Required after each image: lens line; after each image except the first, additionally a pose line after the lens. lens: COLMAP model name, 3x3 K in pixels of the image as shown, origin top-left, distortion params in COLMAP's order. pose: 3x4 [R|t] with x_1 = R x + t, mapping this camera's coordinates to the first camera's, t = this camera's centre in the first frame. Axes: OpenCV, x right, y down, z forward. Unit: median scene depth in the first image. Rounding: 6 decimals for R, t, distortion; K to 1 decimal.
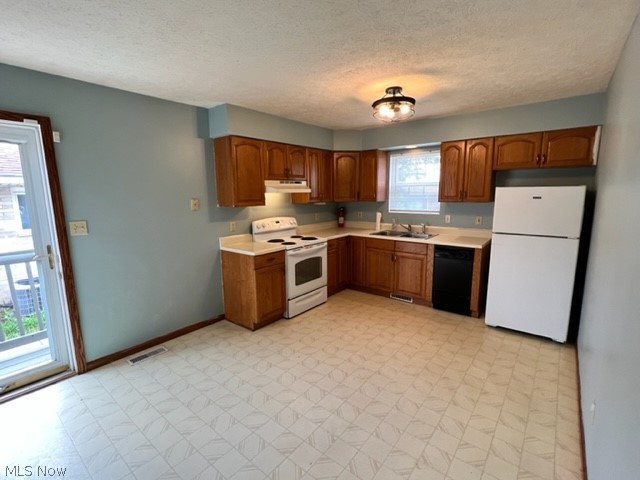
lens RADIAL K [[301.1, 0, 319.2], [0, 301.1, 240.9], [0, 0, 1]] dist [-0.022977, -0.000875]
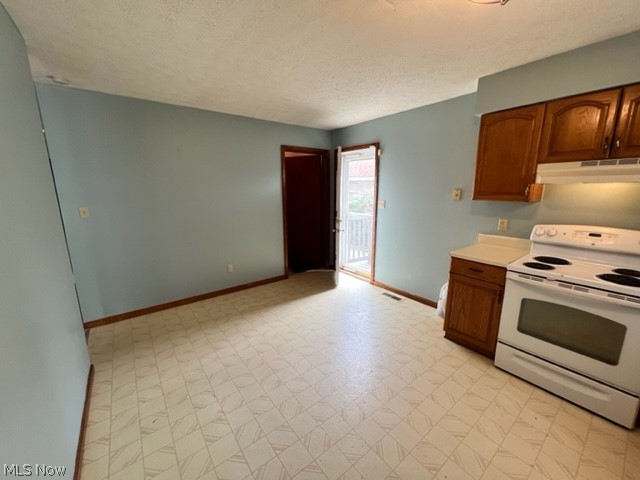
lens RADIAL K [[259.1, 0, 320.0], [0, 259.1, 237.1], [0, 0, 1]] dist [-0.000245, -0.000045]
pose [[-0.241085, 0.198357, -0.950017, 0.560410], [-0.144038, 0.960736, 0.237147, -0.123318], [0.959756, 0.194011, -0.203048, 0.743680]]
